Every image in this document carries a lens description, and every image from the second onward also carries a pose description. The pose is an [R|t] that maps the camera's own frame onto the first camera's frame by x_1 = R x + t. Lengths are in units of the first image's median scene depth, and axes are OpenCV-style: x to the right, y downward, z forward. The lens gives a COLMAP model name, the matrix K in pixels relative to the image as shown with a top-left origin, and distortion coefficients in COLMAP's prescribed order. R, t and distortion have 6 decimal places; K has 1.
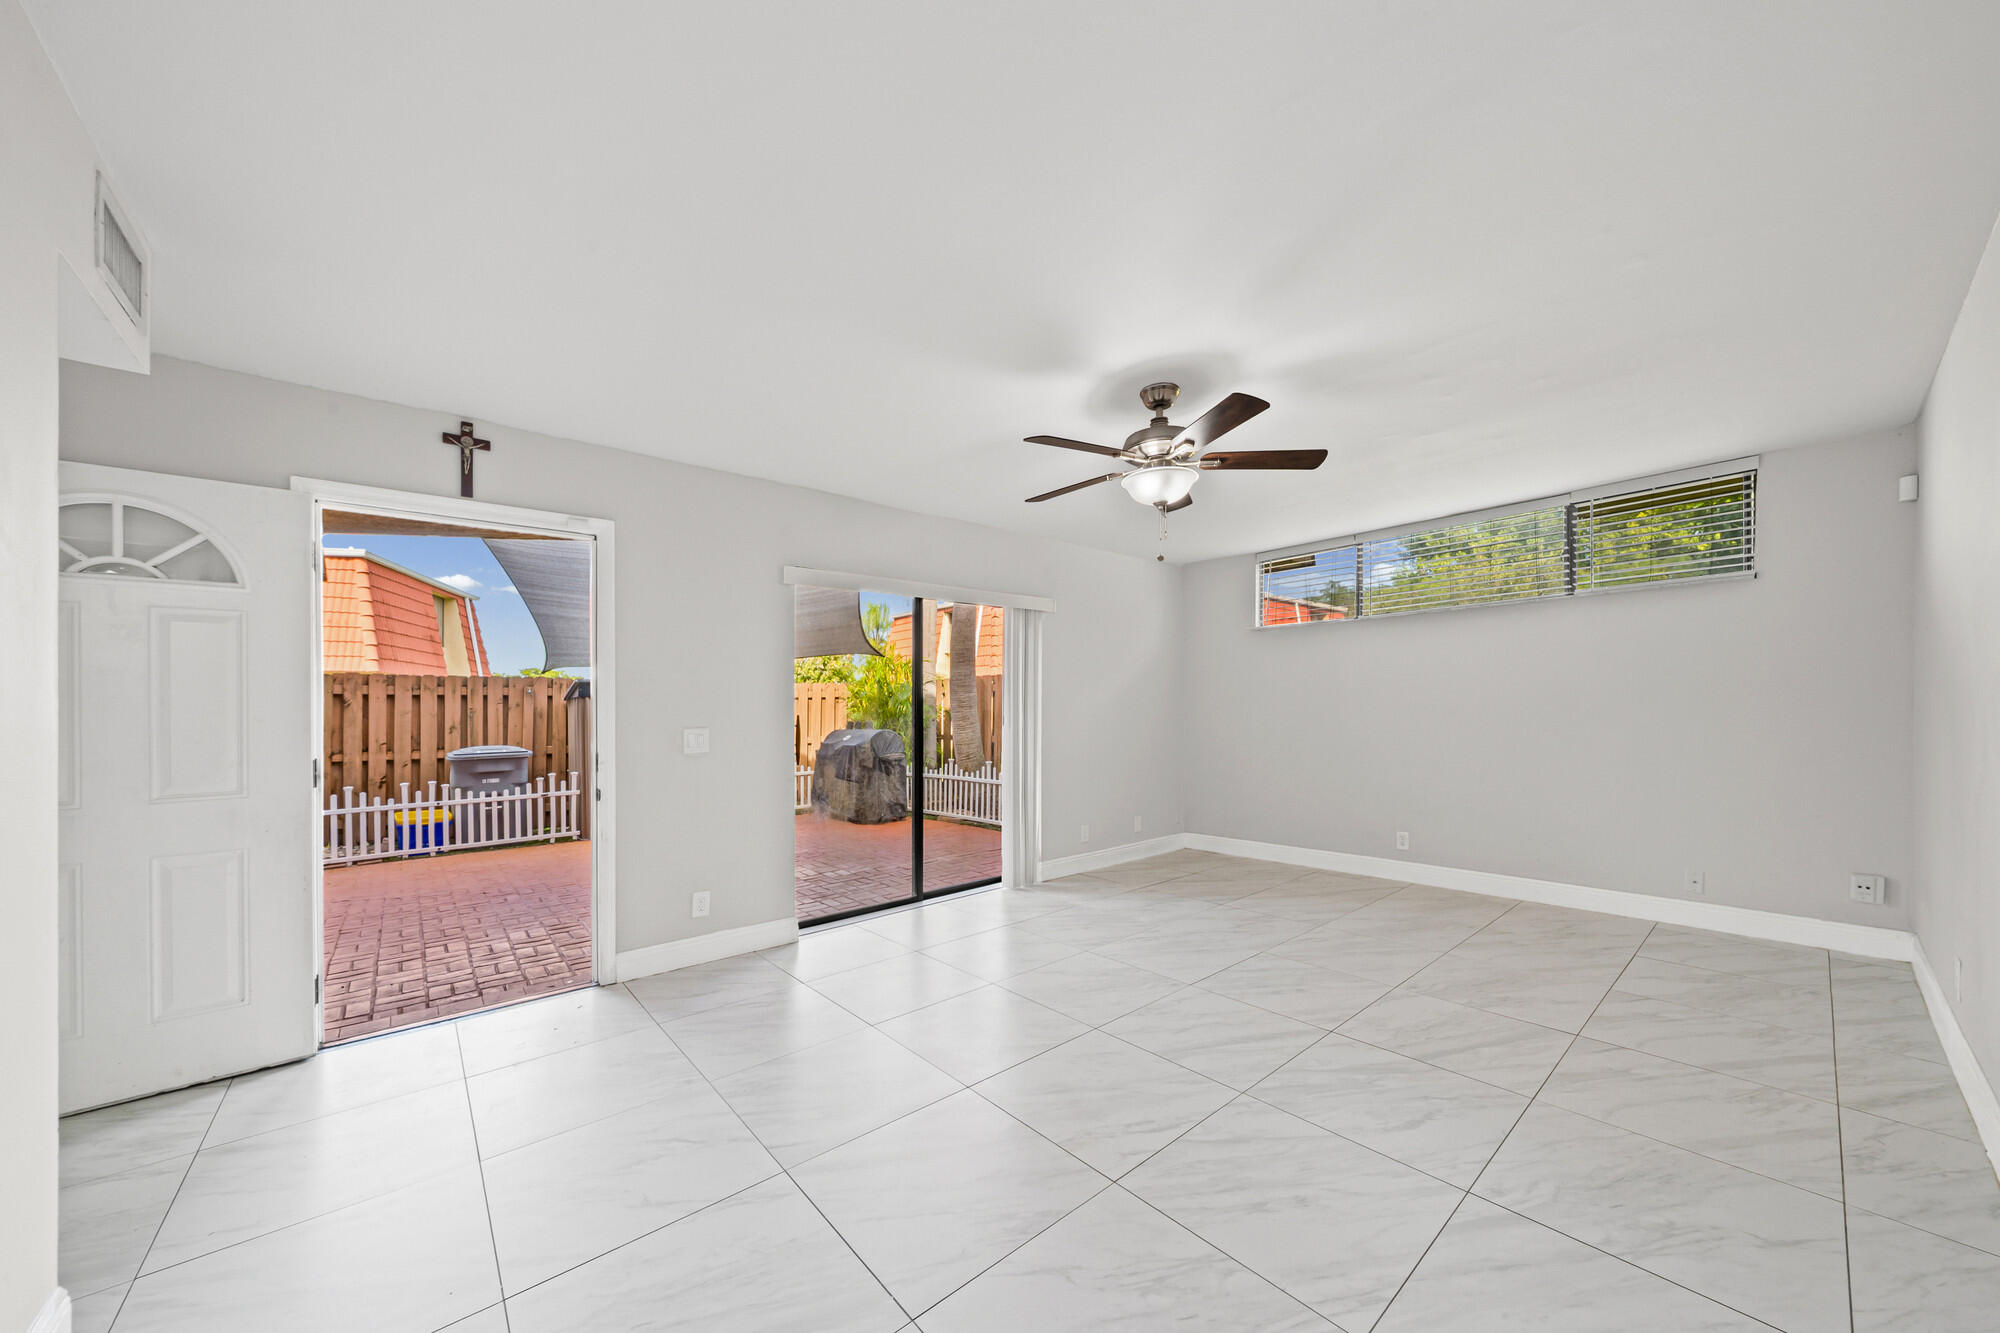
lens RADIAL K [[699.5, 0, 1005.5], [0, 699.5, 708.2], [0, 0, 1]] dist [-0.001752, -0.000252]
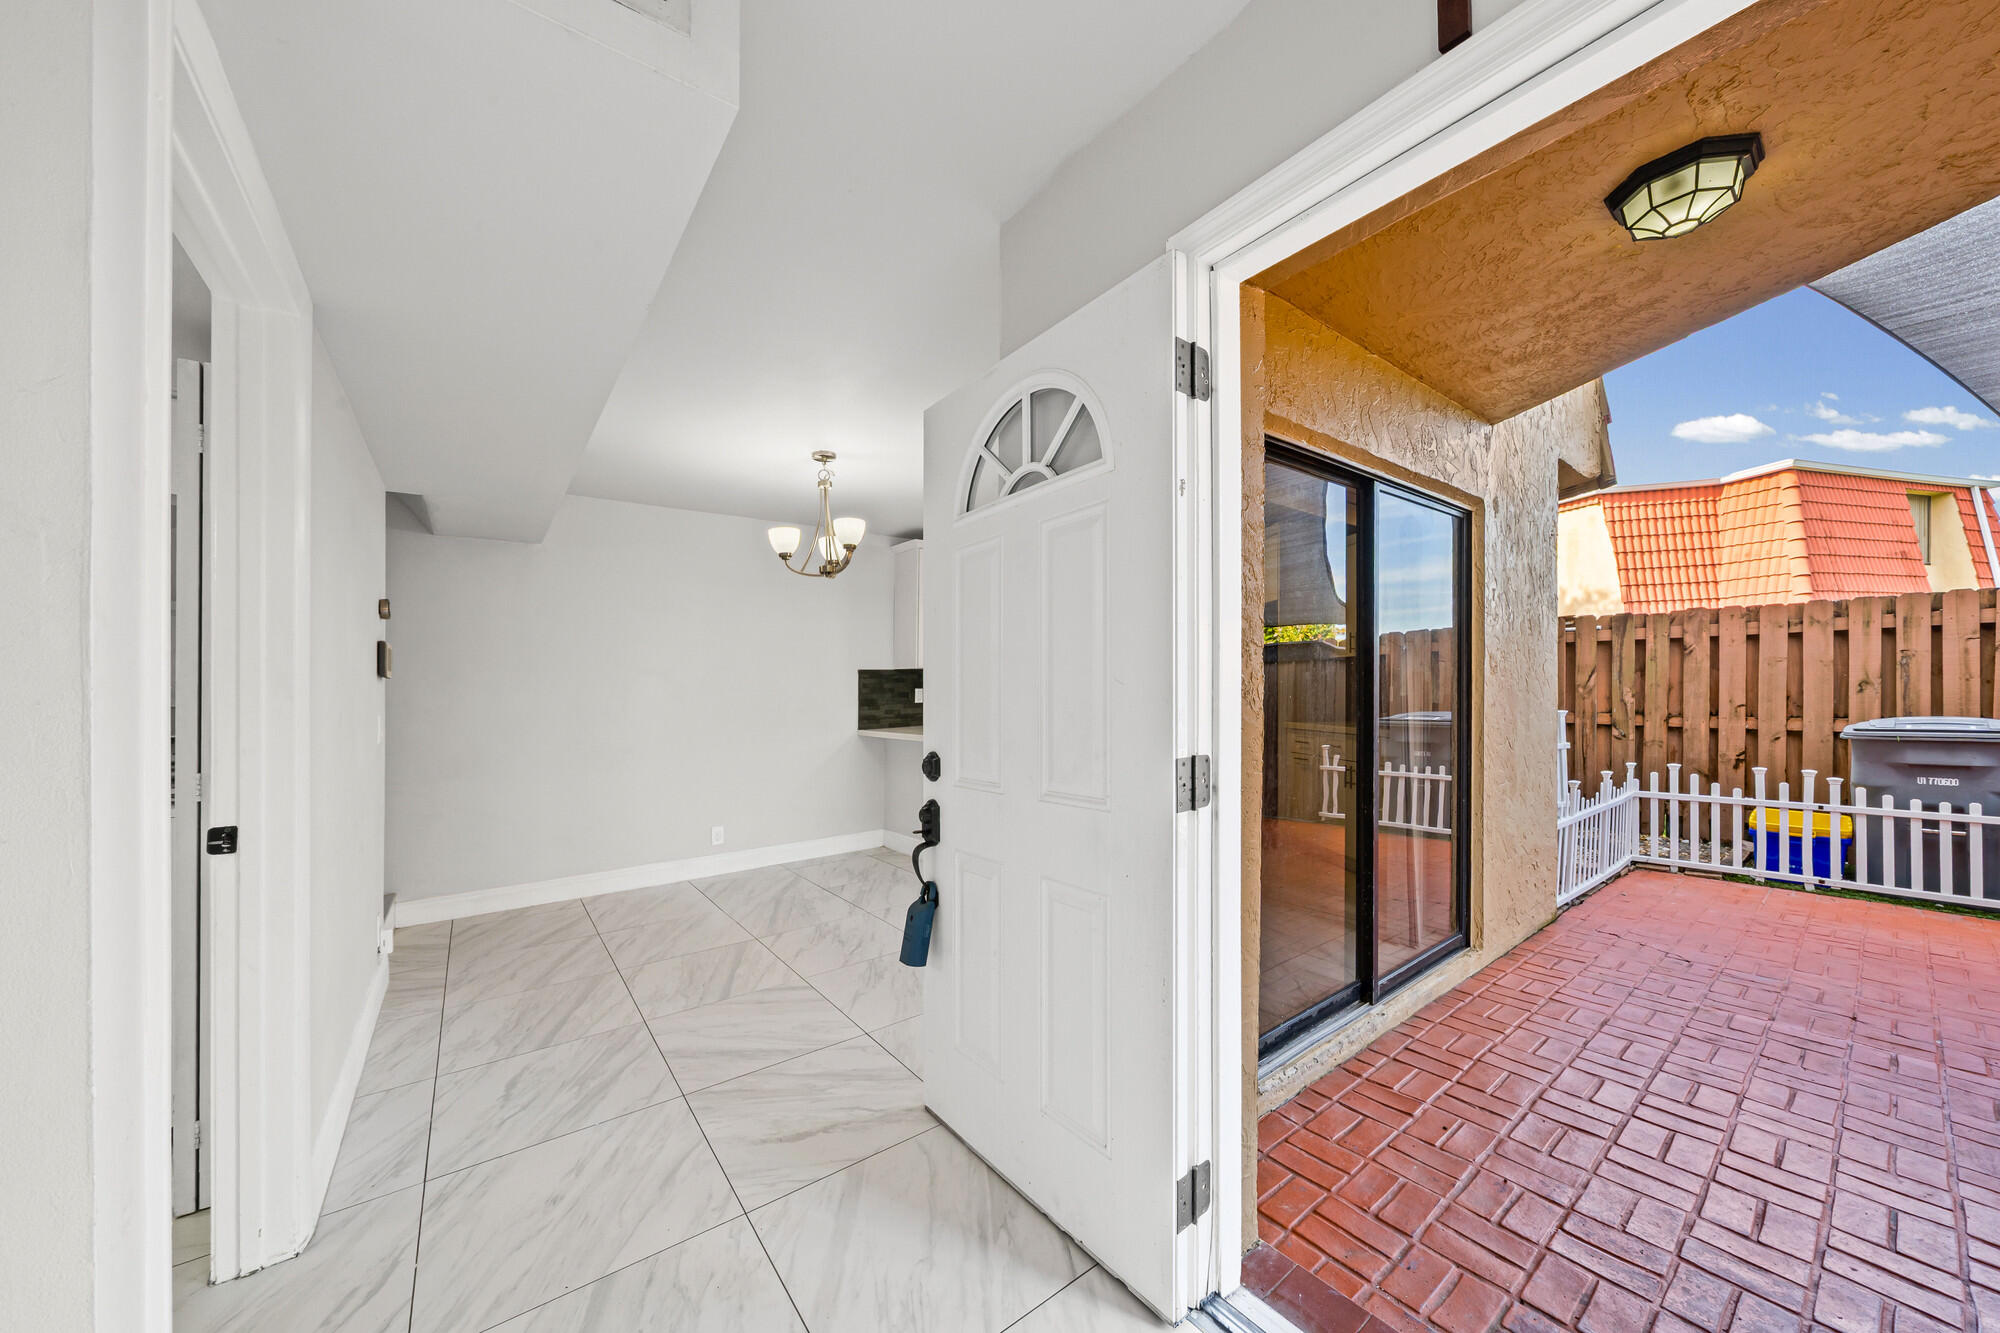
lens RADIAL K [[690.3, 0, 1009.7], [0, 690.3, 689.5], [0, 0, 1]] dist [-0.001396, -0.000233]
pose [[-0.055129, 0.017353, -0.998328, -0.173590], [0.028310, 0.999474, 0.015809, 0.003334], [0.998078, -0.027392, -0.055591, 0.331629]]
